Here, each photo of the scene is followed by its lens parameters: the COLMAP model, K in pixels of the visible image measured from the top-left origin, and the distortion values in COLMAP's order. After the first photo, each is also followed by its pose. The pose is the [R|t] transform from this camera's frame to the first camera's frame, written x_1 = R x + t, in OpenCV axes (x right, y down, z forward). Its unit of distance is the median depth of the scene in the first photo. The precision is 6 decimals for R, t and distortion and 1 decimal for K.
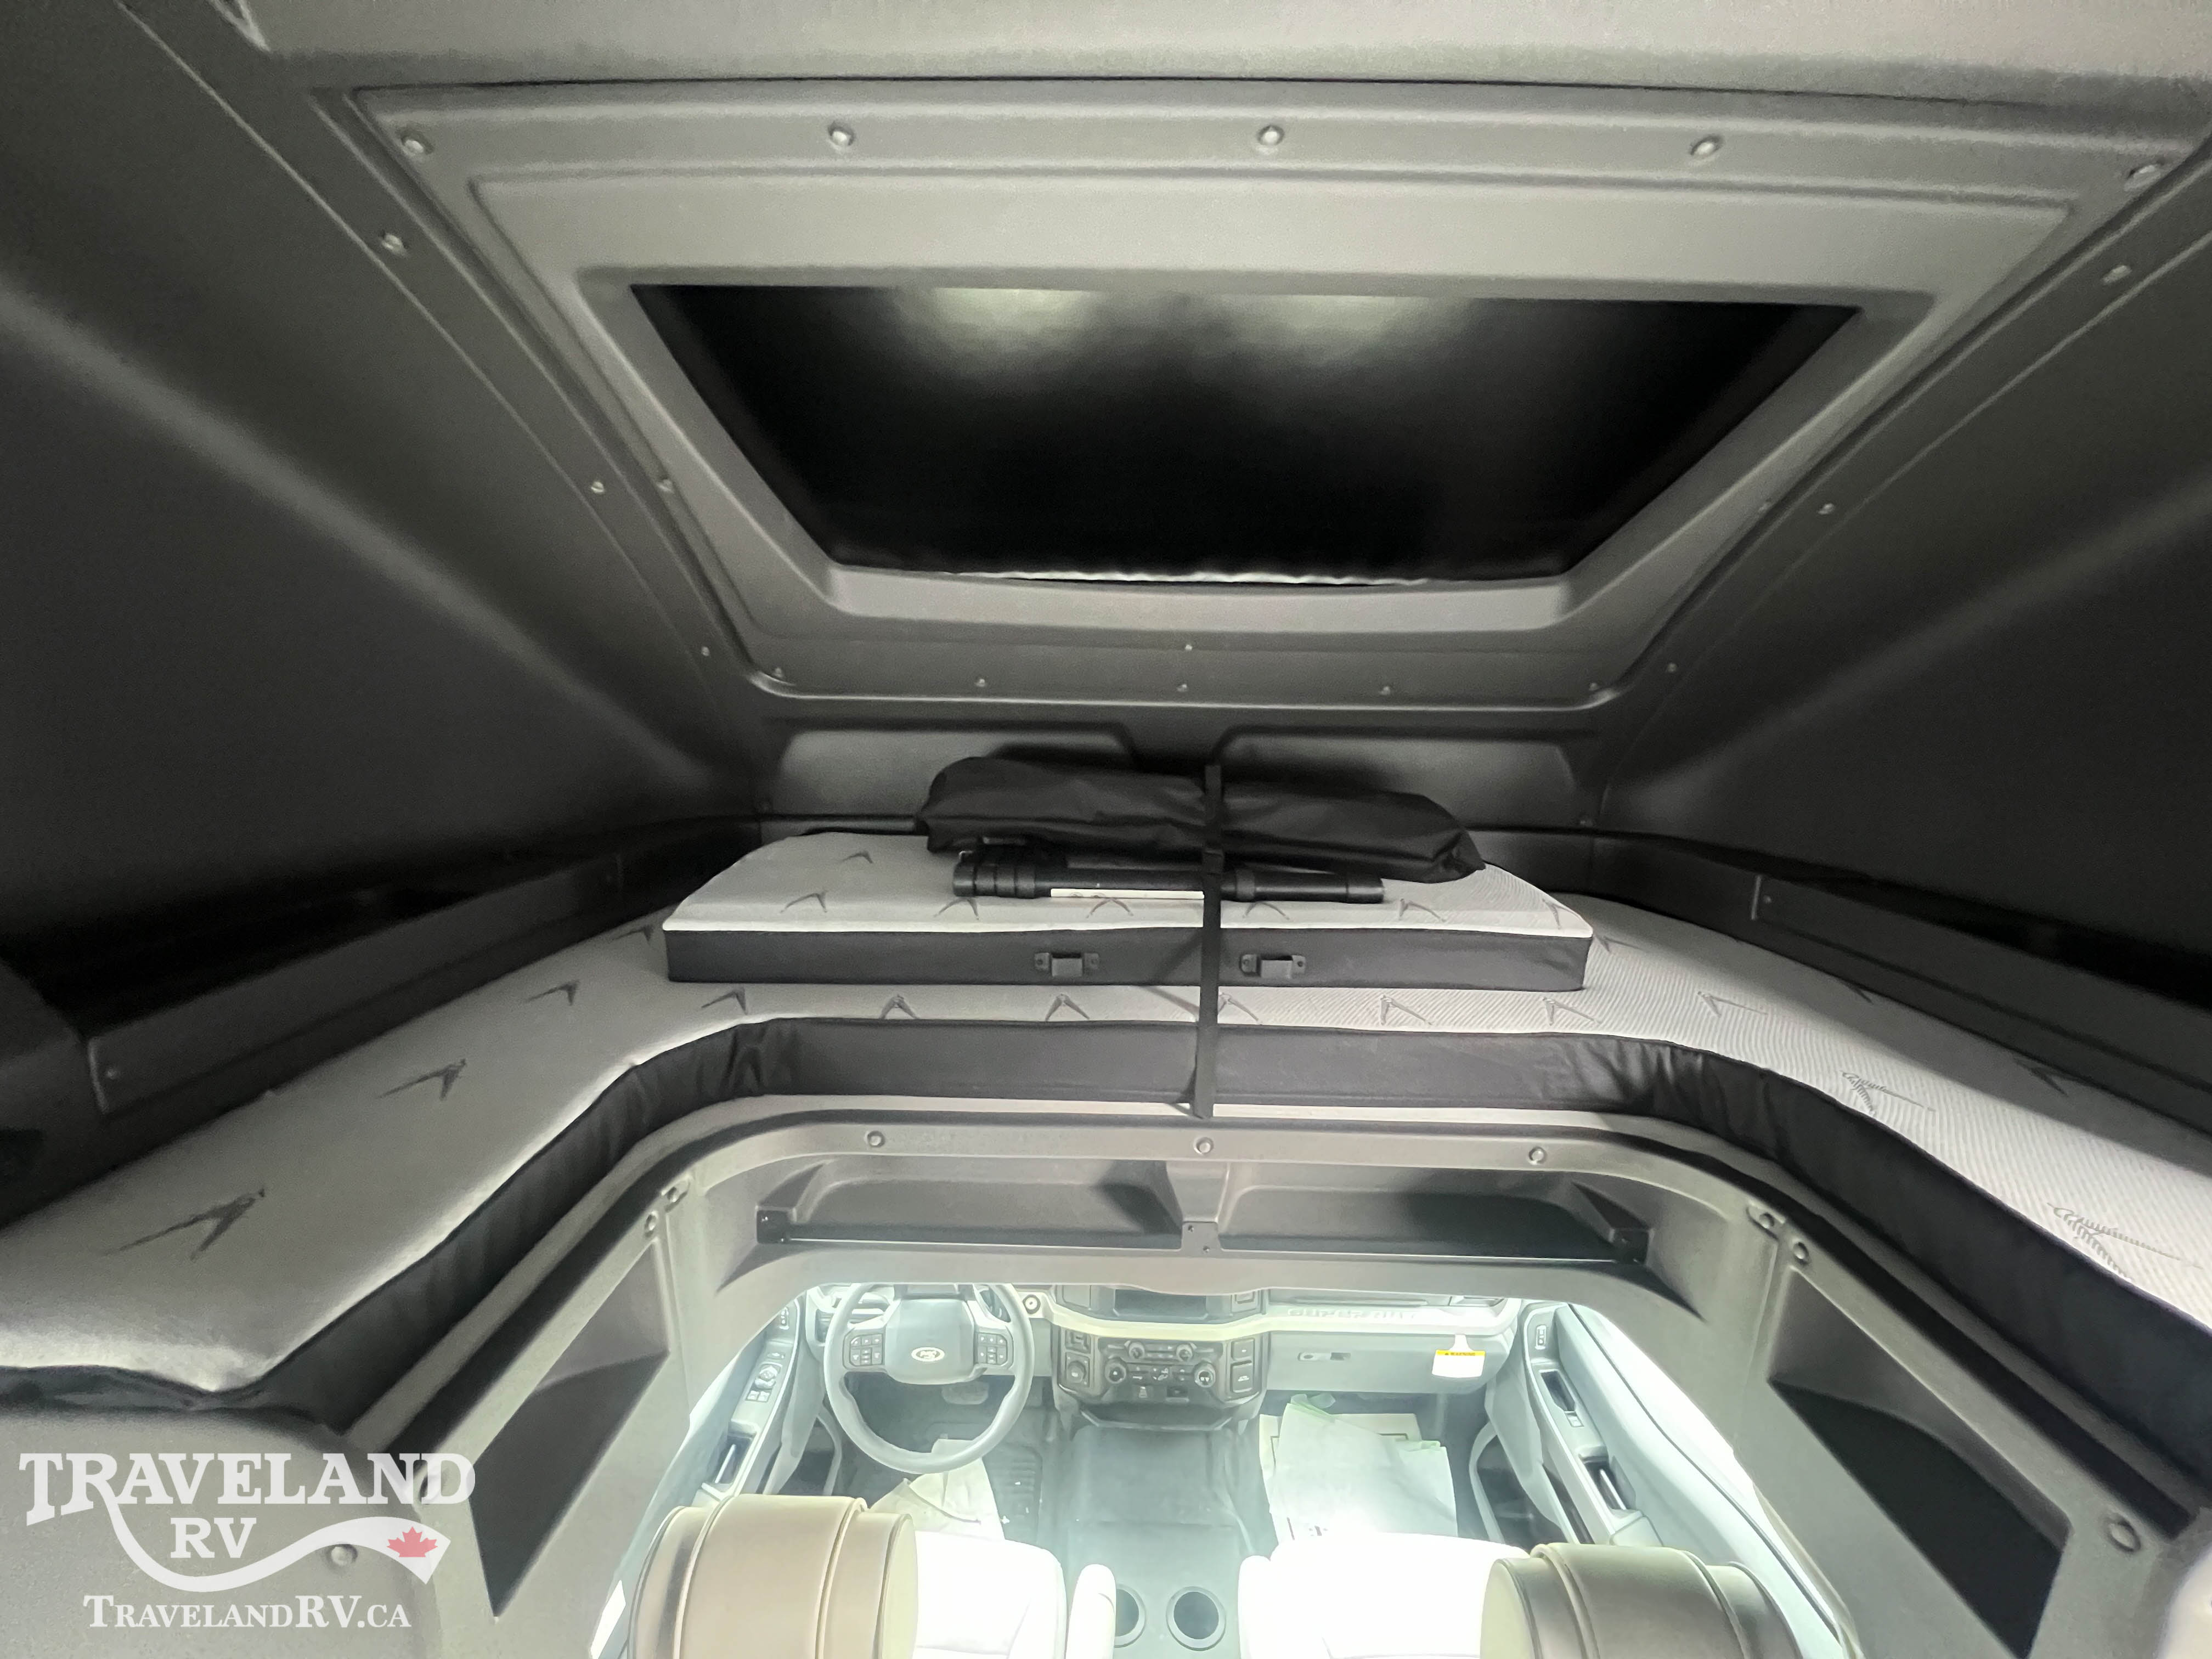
lens RADIAL K [[885.1, 0, 1102.7], [0, 885.1, 830.1], [0, 0, 1]] dist [-0.001344, 0.000314]
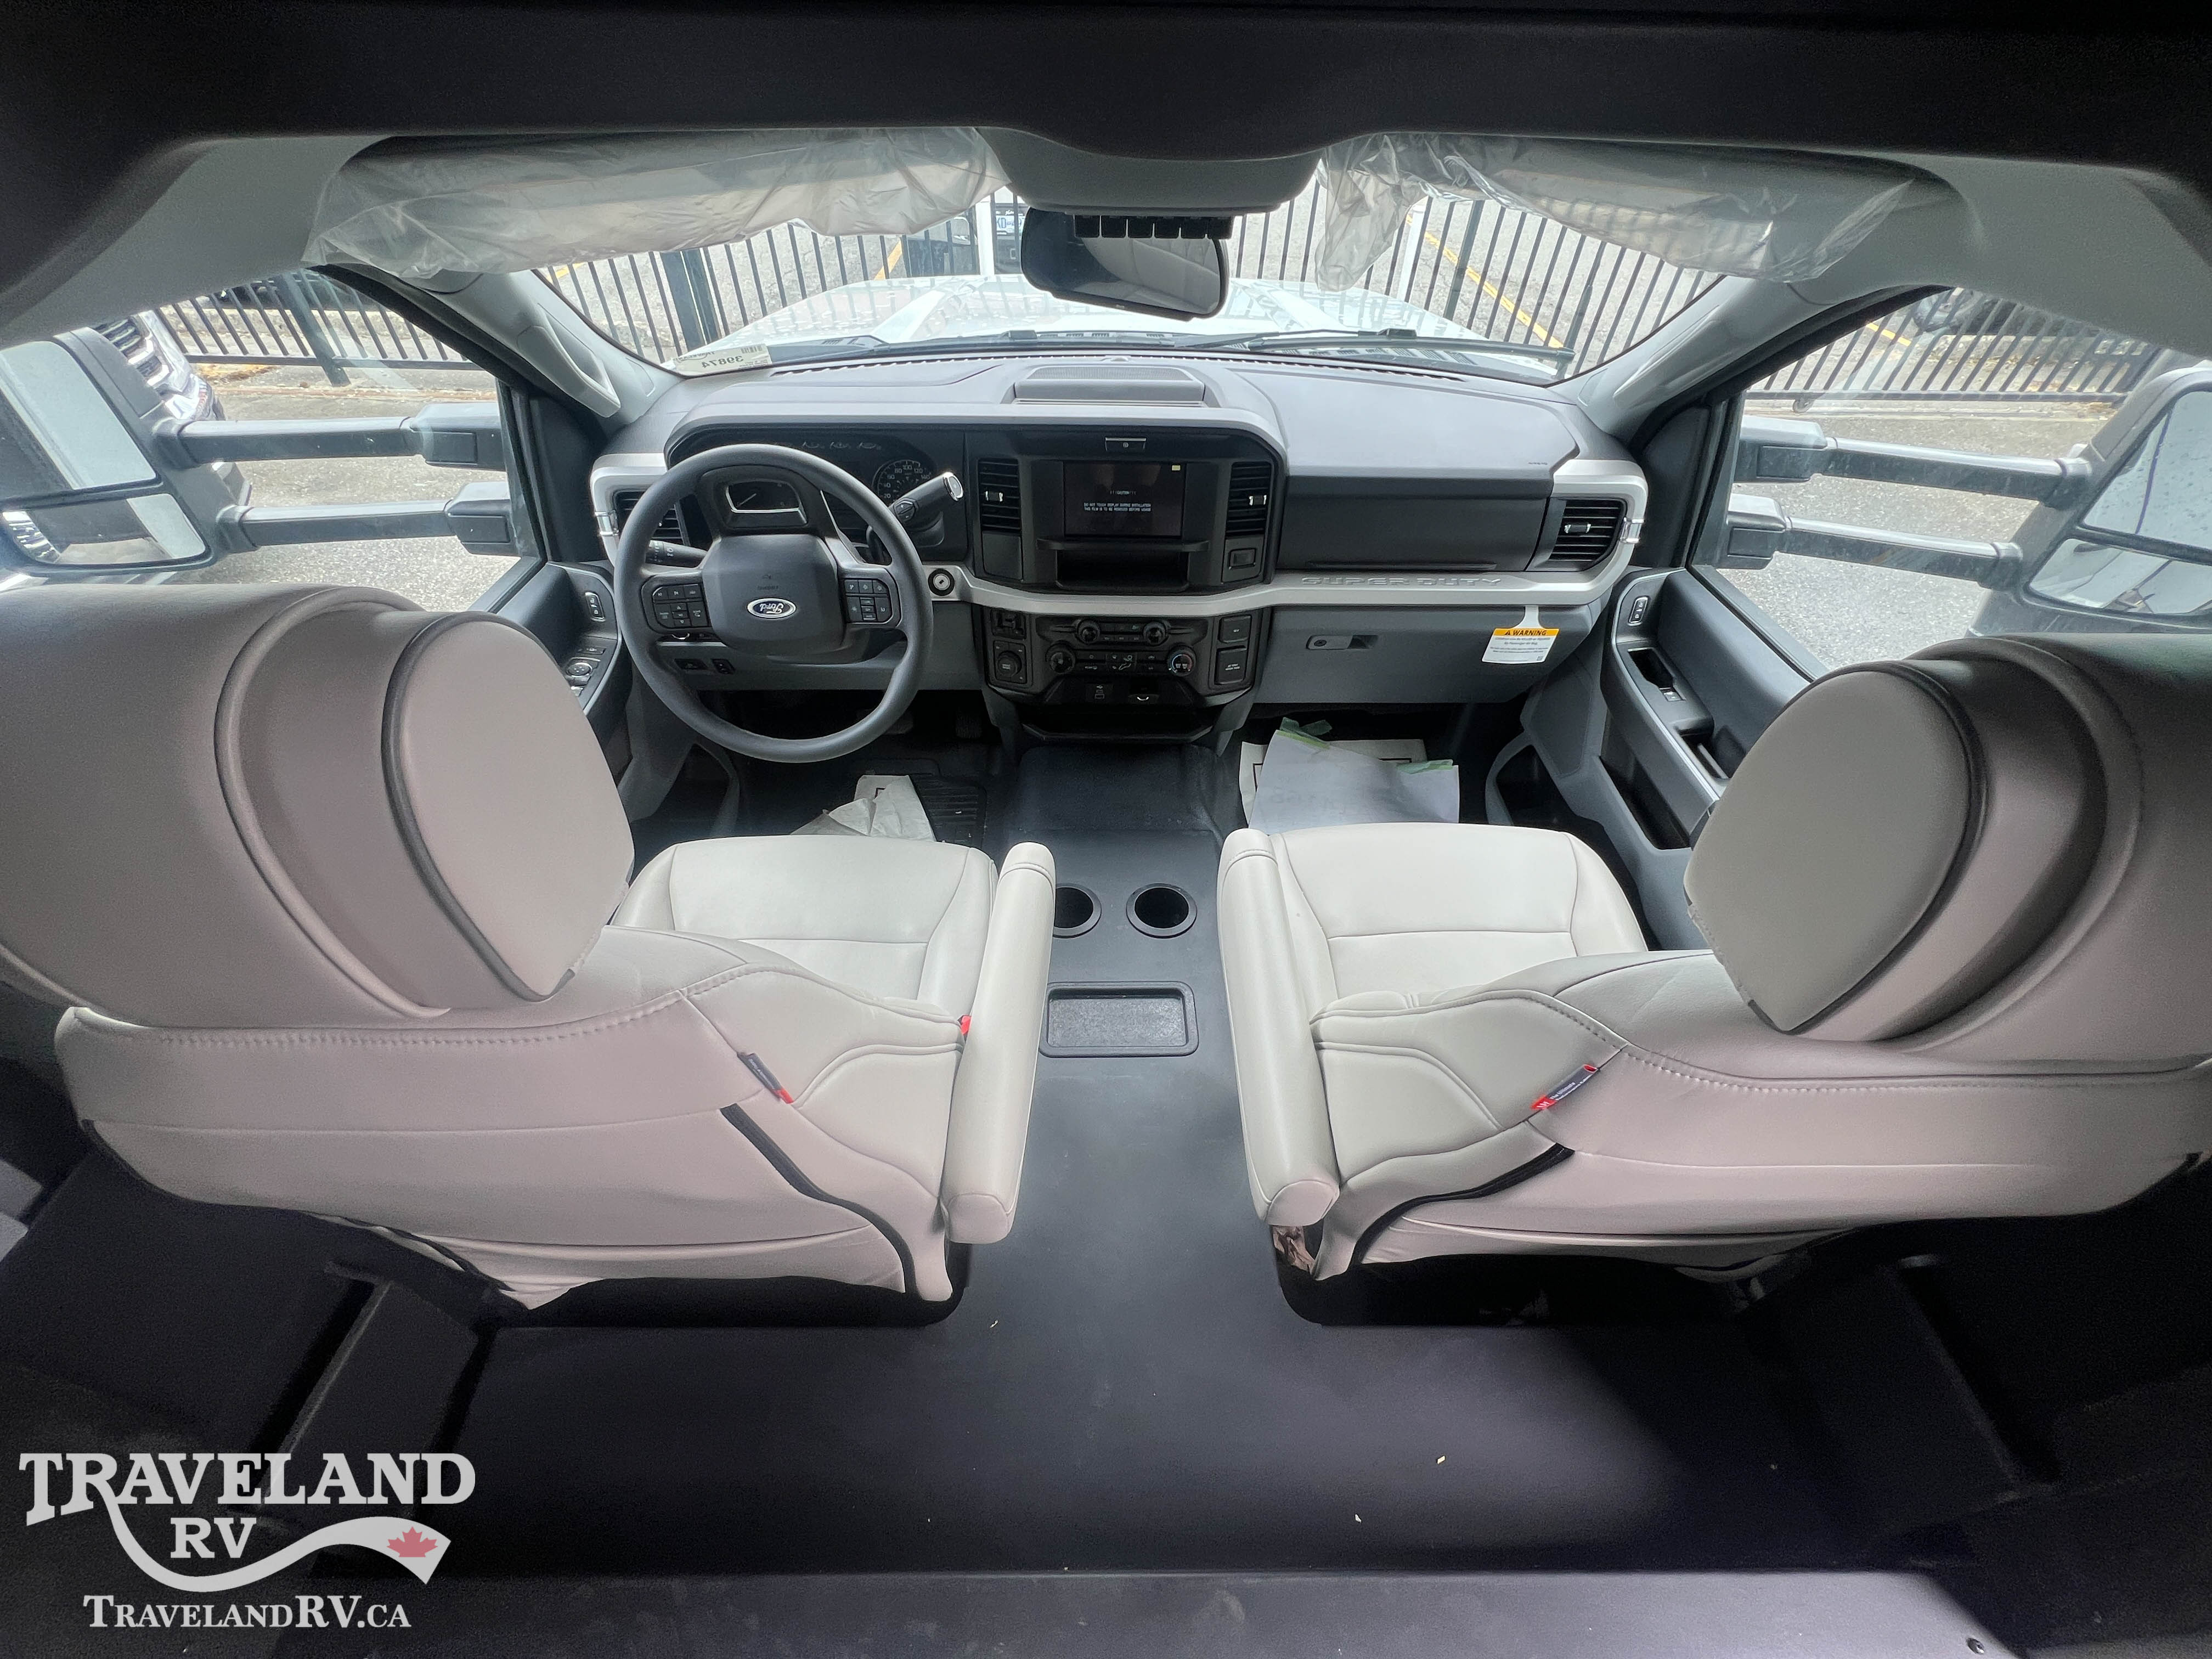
lens RADIAL K [[885.1, 0, 1103.3], [0, 885.1, 824.3], [0, 0, 1]] dist [-0.001344, 0.000314]
pose [[0.999514, -0.023160, 0.020849, 0.039542], [0.008382, 0.844205, 0.535955, 0.422483], [-0.030013, -0.535520, 0.843989, 0.384979]]
